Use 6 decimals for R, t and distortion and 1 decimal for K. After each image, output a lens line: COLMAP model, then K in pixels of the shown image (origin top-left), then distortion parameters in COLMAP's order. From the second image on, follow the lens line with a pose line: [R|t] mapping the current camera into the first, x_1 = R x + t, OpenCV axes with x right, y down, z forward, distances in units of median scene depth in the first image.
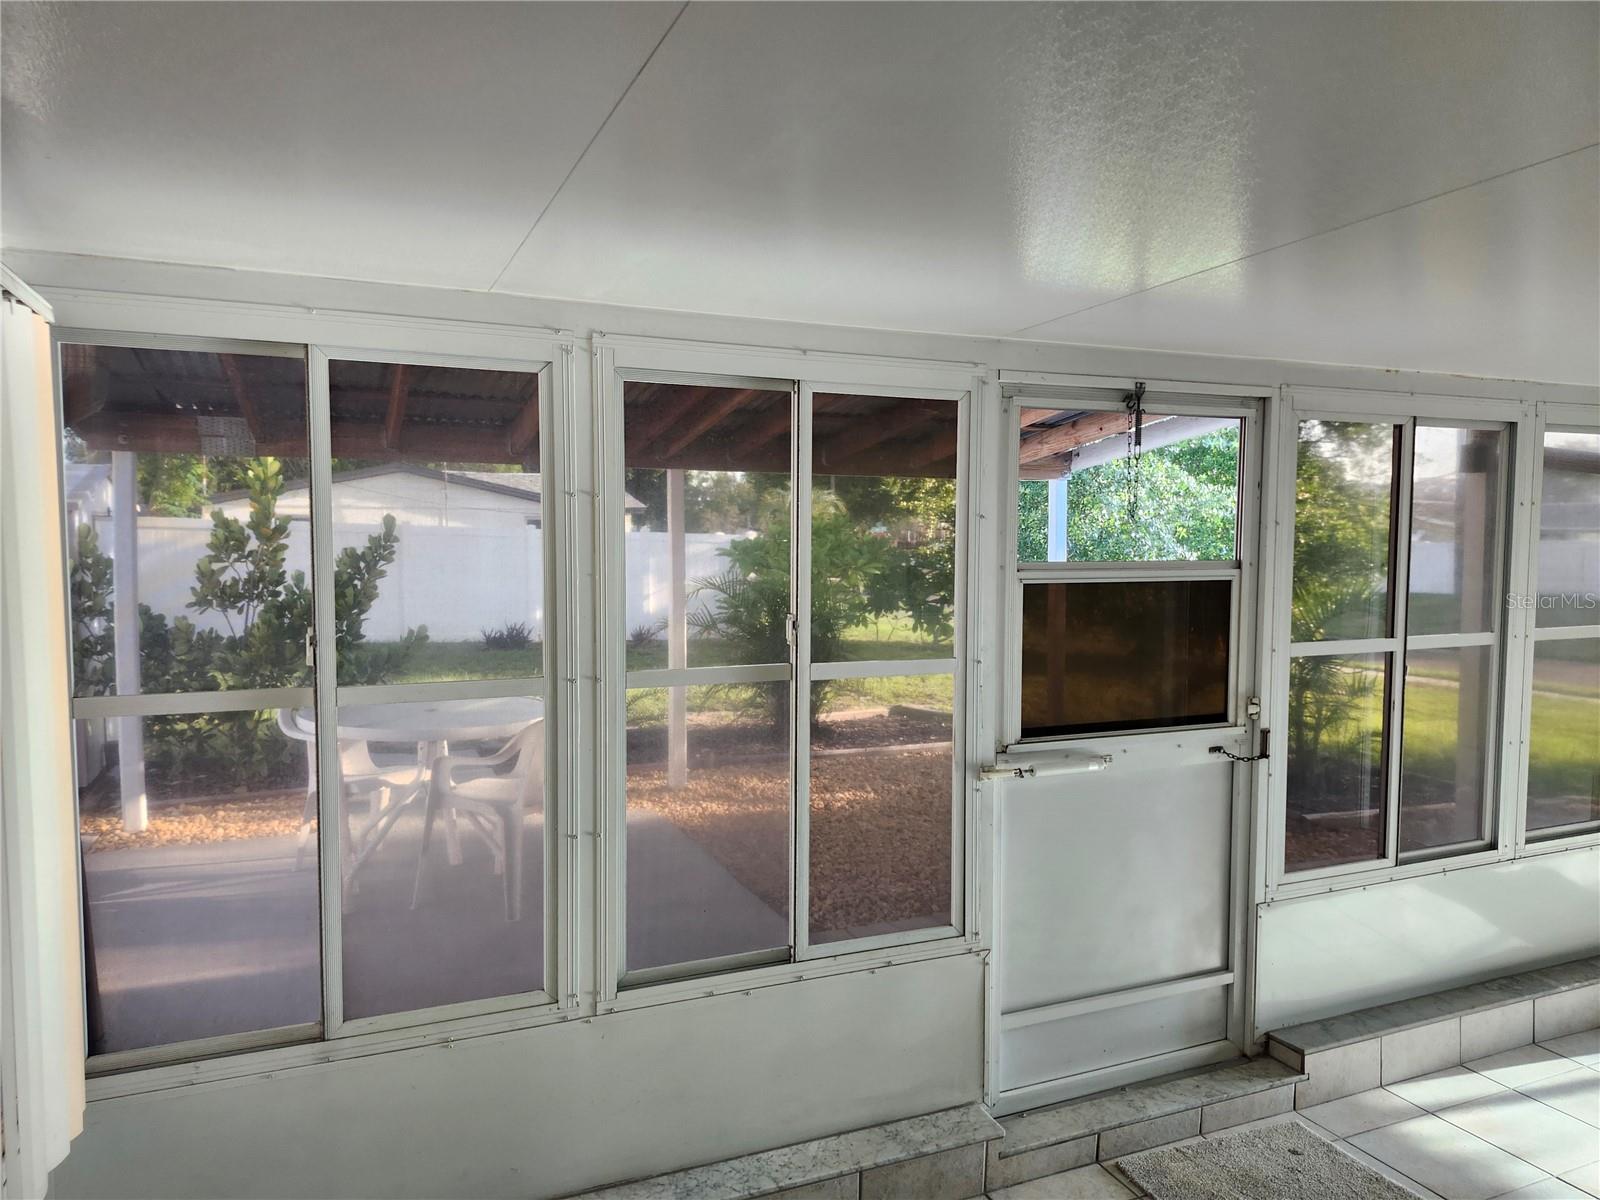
lens RADIAL K [[1098.2, 0, 819.8], [0, 1098.2, 608.8], [0, 0, 1]] dist [0.080309, -0.101218]
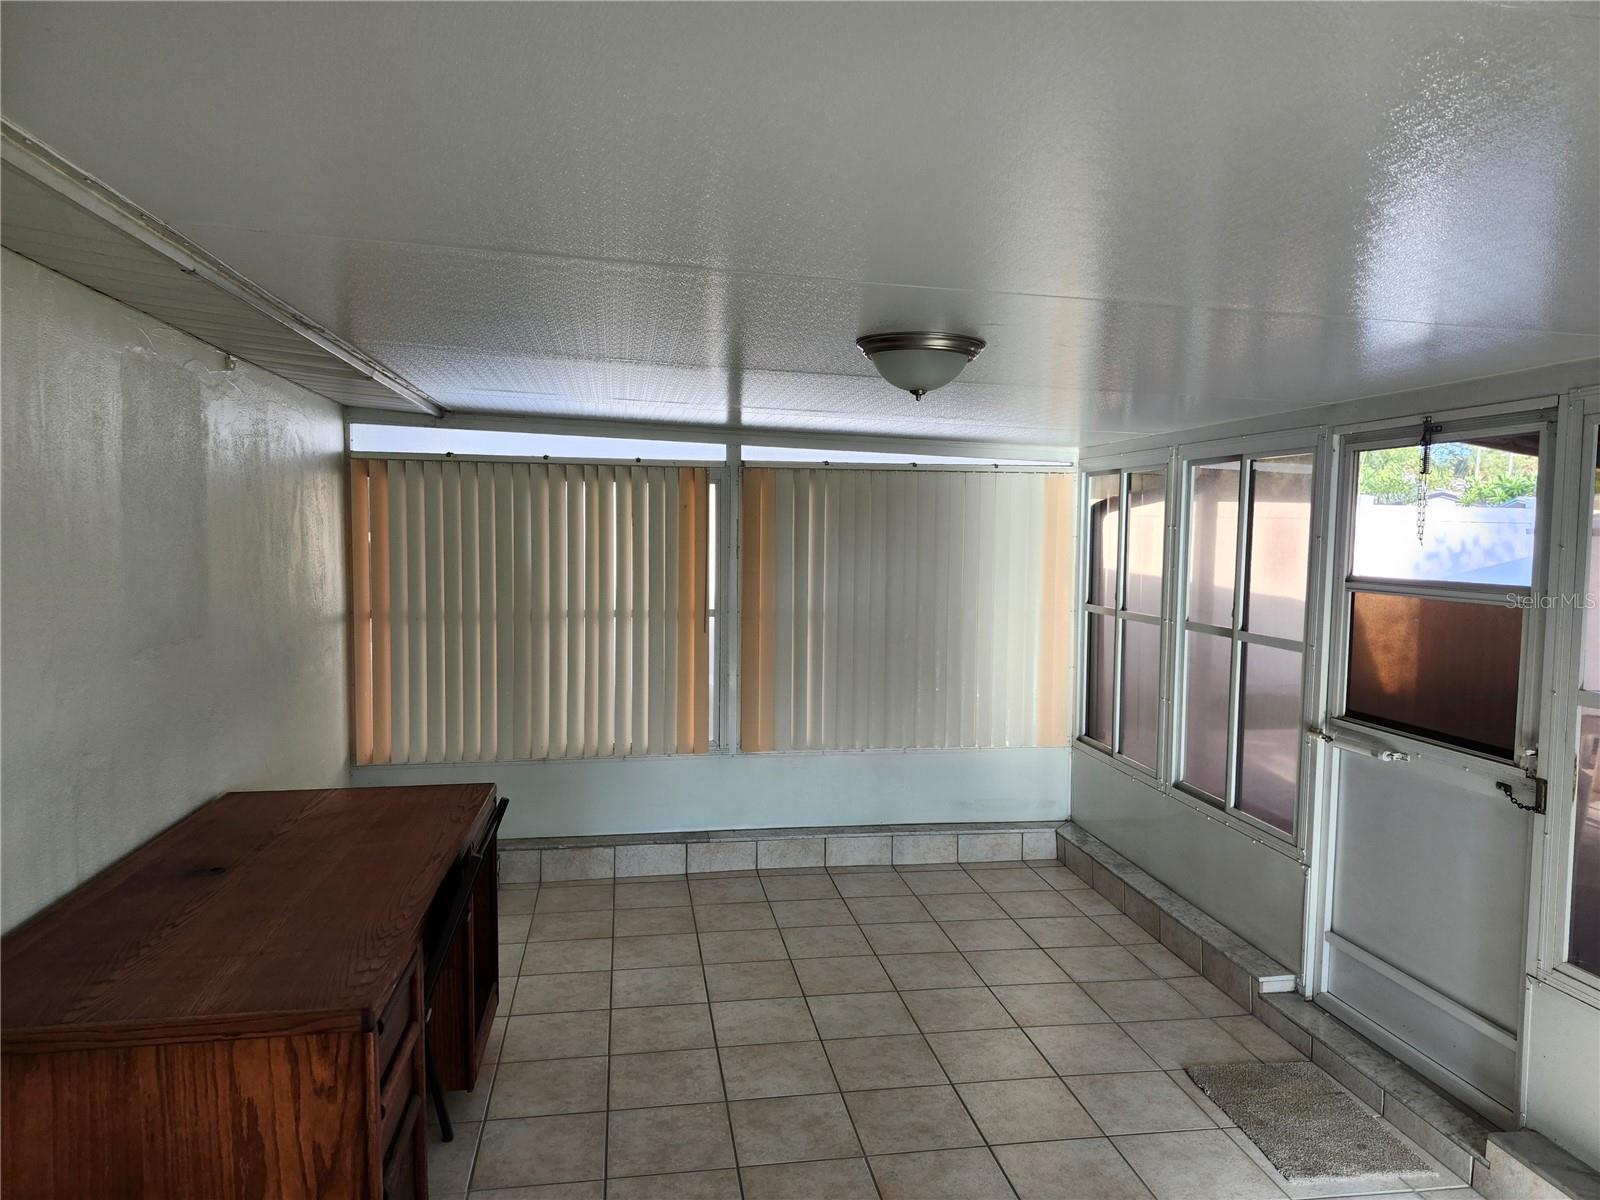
lens RADIAL K [[1098.2, 0, 802.3], [0, 1098.2, 607.7], [0, 0, 1]] dist [0.080309, -0.101218]
pose [[-0.249307, 0.064581, -0.966269, 1.411040], [-0.079577, 0.993034, 0.086901, -0.058978], [0.965150, 0.098558, -0.242431, 0.640675]]
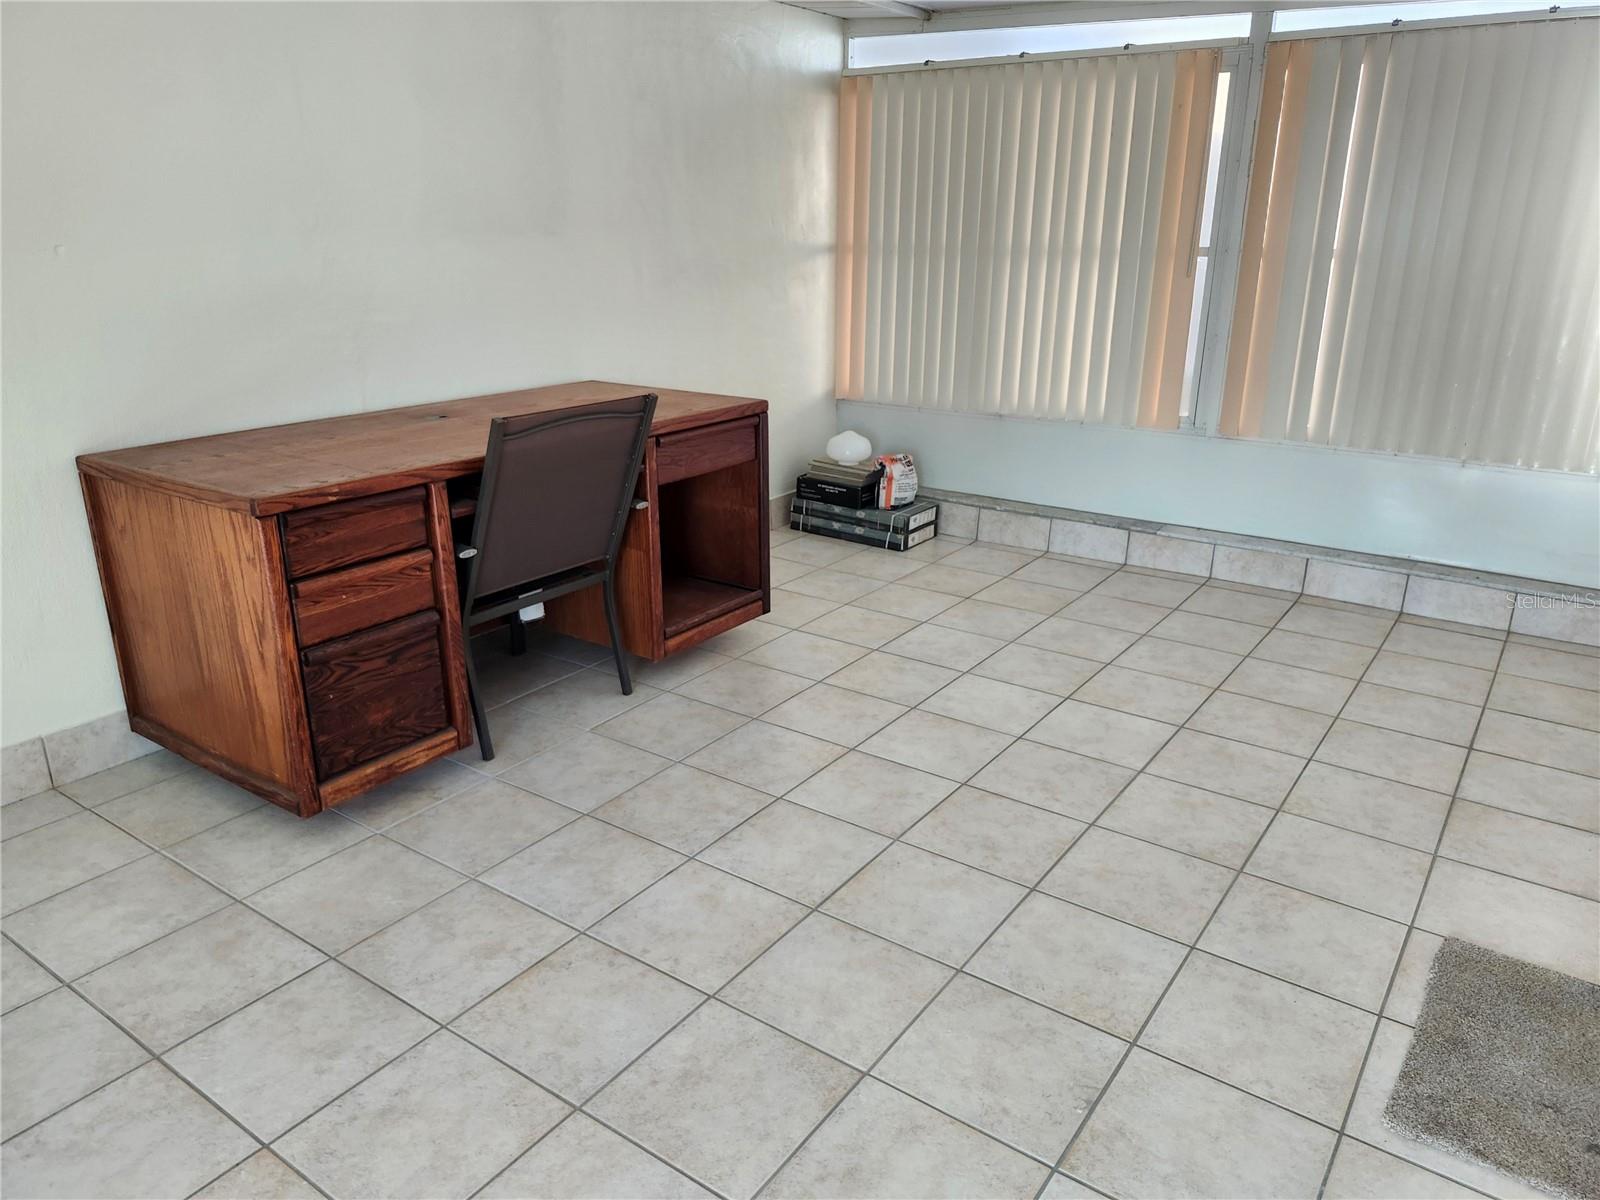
lens RADIAL K [[1098.2, 0, 800.7], [0, 1098.2, 598.1], [0, 0, 1]] dist [0.080309, -0.101218]
pose [[-0.857382, 0.163643, -0.487972, 0.953473], [-0.040561, 0.923675, 0.381024, 0.001052], [0.513079, 0.346475, -0.785305, 1.056002]]
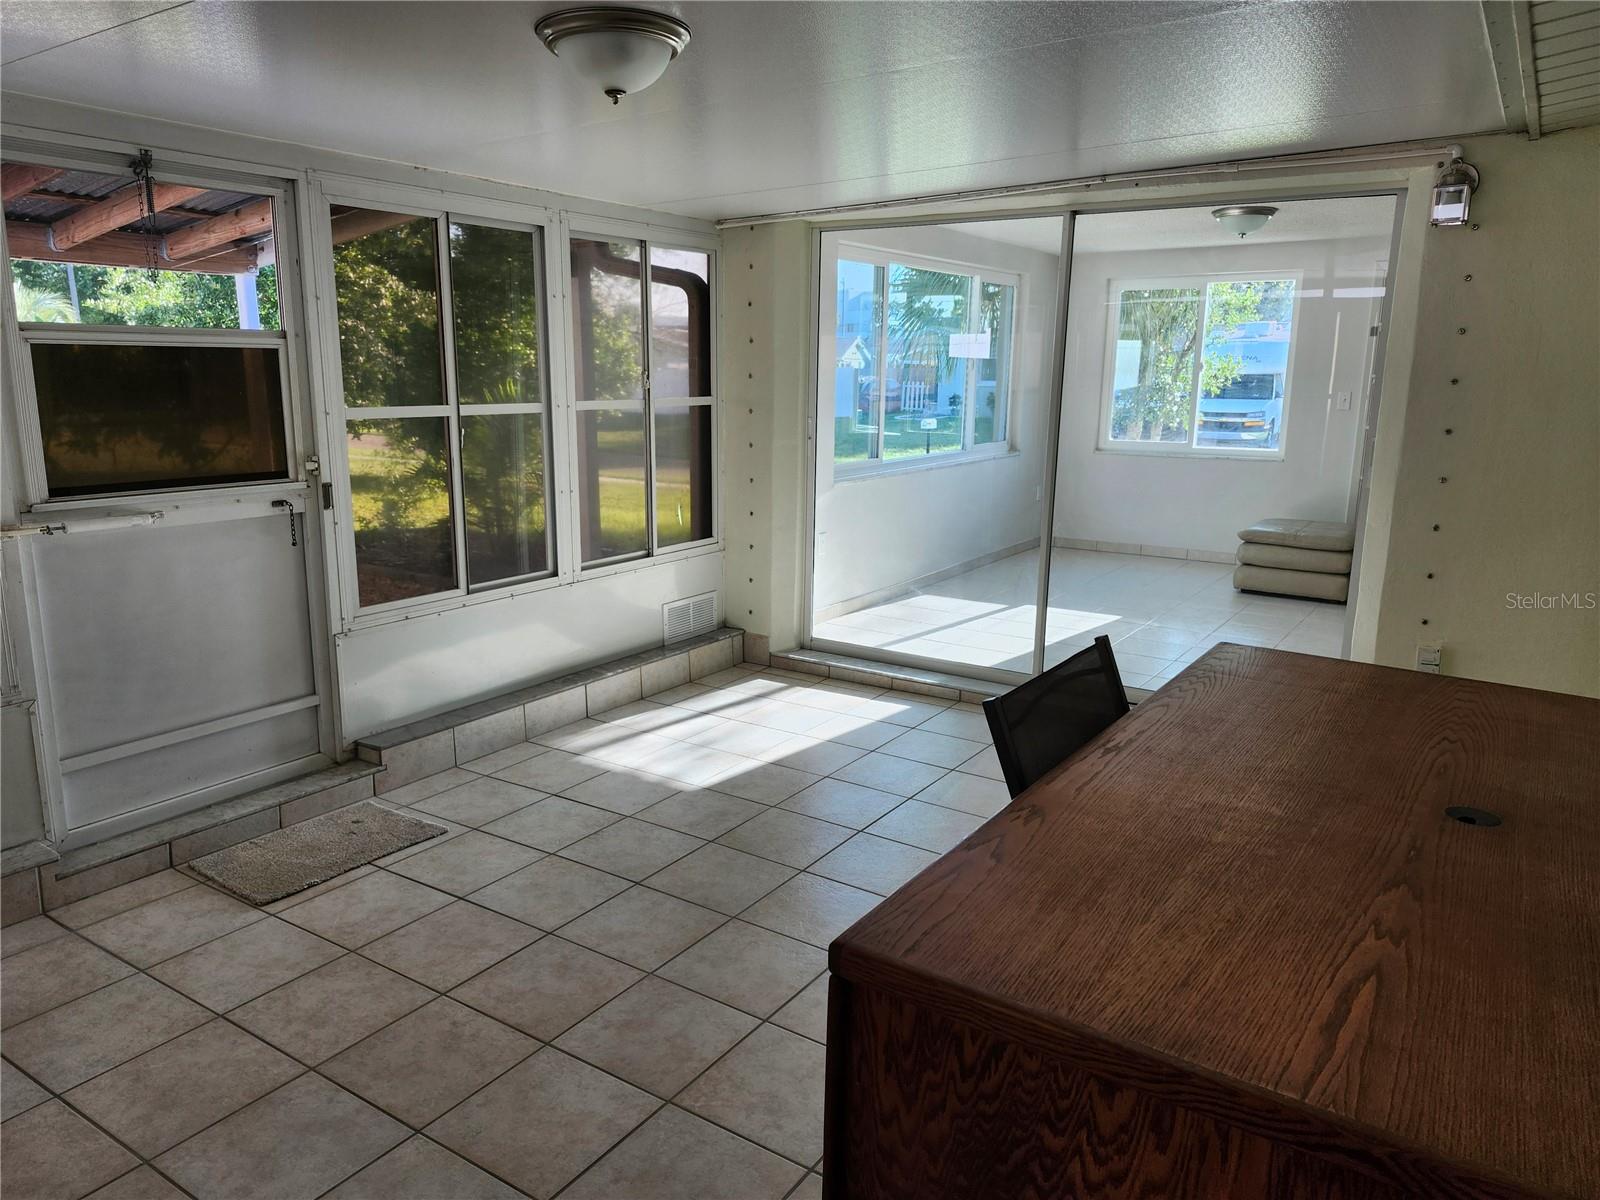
lens RADIAL K [[1098.2, 0, 790.3], [0, 1098.2, 594.9], [0, 0, 1]] dist [0.080309, -0.101218]
pose [[0.843417, -0.102534, 0.527384, 0.190748], [0.026951, 0.988458, 0.149076, 0.064672], [-0.536583, -0.111520, 0.836446, -0.230667]]
